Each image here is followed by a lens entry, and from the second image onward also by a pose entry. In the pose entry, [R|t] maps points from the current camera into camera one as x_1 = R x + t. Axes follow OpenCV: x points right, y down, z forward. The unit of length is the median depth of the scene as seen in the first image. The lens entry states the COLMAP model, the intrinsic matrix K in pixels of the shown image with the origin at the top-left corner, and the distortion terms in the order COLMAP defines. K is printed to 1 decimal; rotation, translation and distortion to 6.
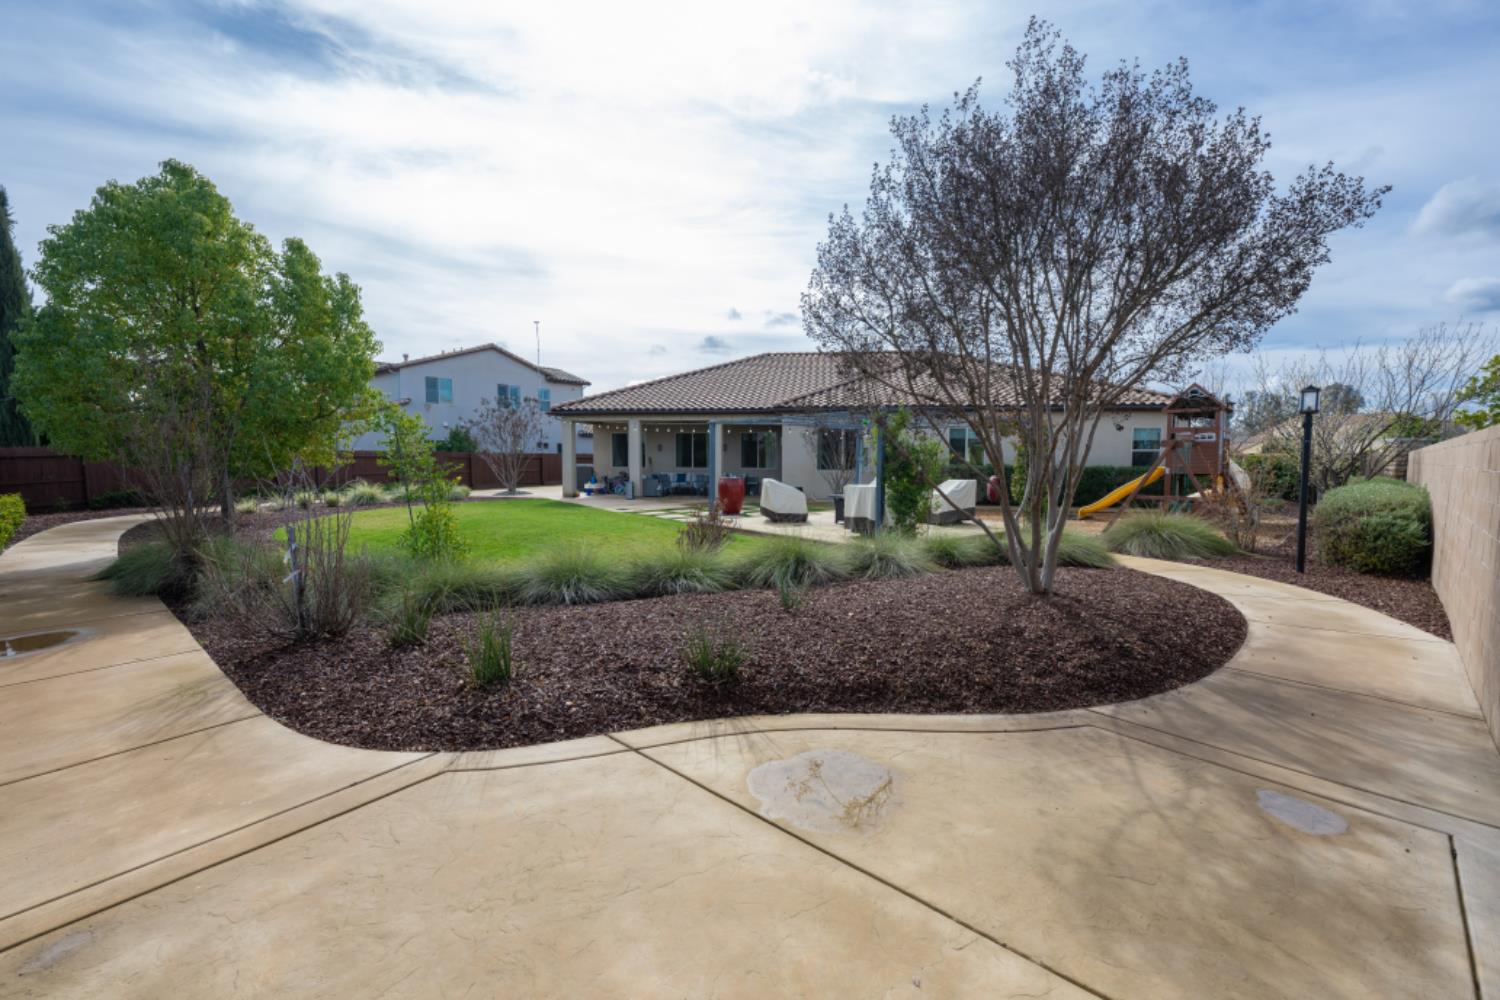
lens RADIAL K [[641.1, 0, 752.4], [0, 641.1, 507.0], [0, 0, 1]] dist [0.020080, -0.000263]
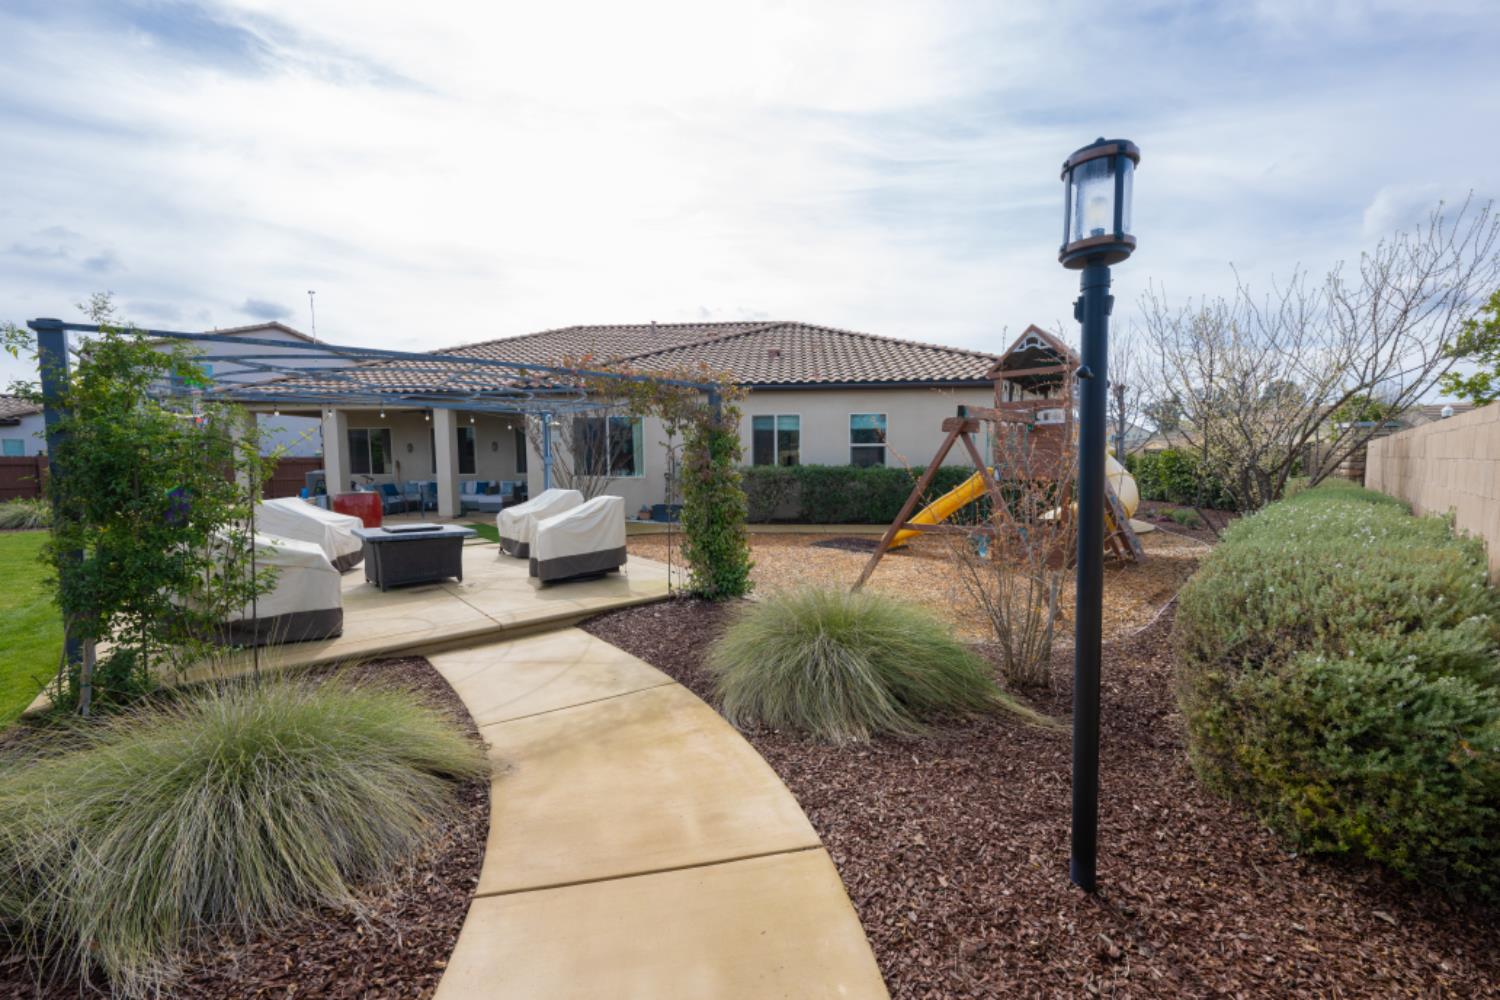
lens RADIAL K [[618.8, 0, 743.8], [0, 618.8, 505.3], [0, 0, 1]] dist [-0.000613, -0.000100]
pose [[0.999808, -0.012519, 0.015082, 0.385610], [0.012544, 0.999920, -0.001581, -0.028021], [-0.015061, 0.001770, 0.999885, 0.412952]]
